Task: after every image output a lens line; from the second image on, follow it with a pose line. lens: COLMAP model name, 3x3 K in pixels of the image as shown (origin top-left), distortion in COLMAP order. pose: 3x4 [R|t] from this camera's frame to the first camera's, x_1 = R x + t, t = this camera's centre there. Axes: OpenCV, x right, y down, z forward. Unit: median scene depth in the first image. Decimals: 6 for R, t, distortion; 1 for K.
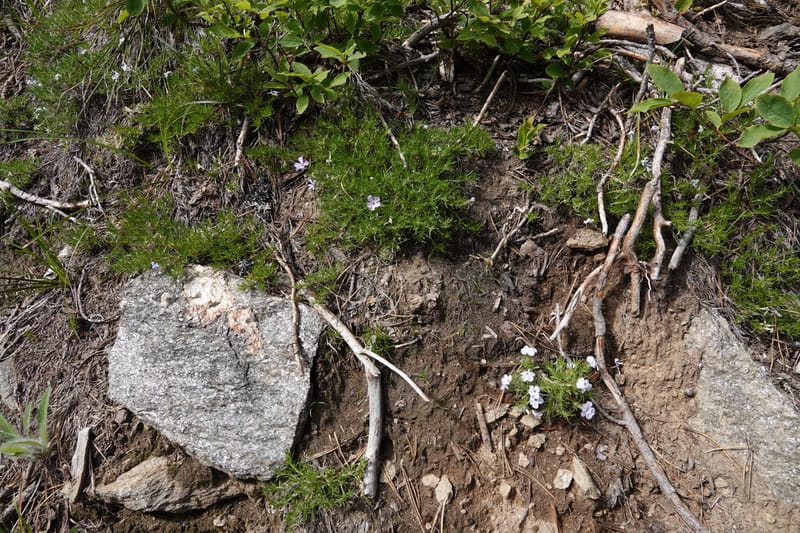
lens RADIAL K [[555.3, 0, 398.8], [0, 555.3, 269.1], [0, 0, 1]] dist [-0.002324, -0.002700]
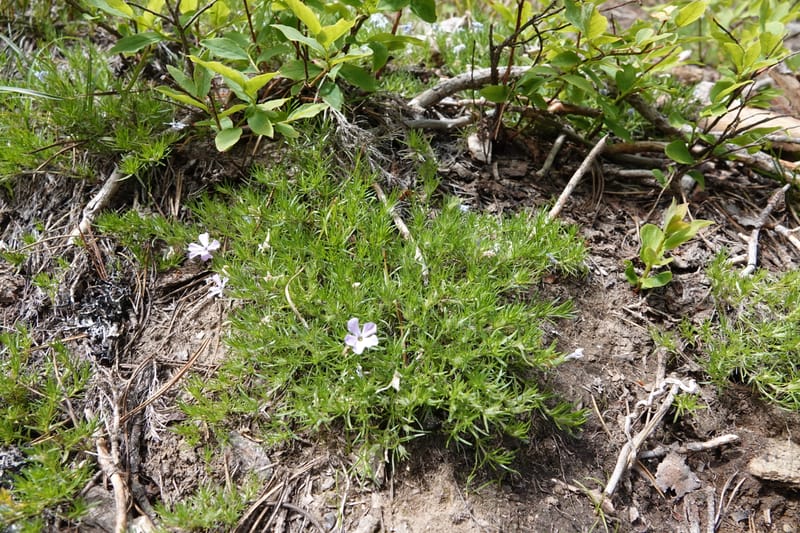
lens RADIAL K [[555.3, 0, 400.4], [0, 555.3, 263.9], [0, 0, 1]] dist [-0.002324, -0.002700]
pose [[0.983142, 0.124758, 0.133666, -0.072152], [-0.074815, 0.941534, -0.328505, -0.032097], [-0.166835, 0.312967, 0.934996, 0.535798]]
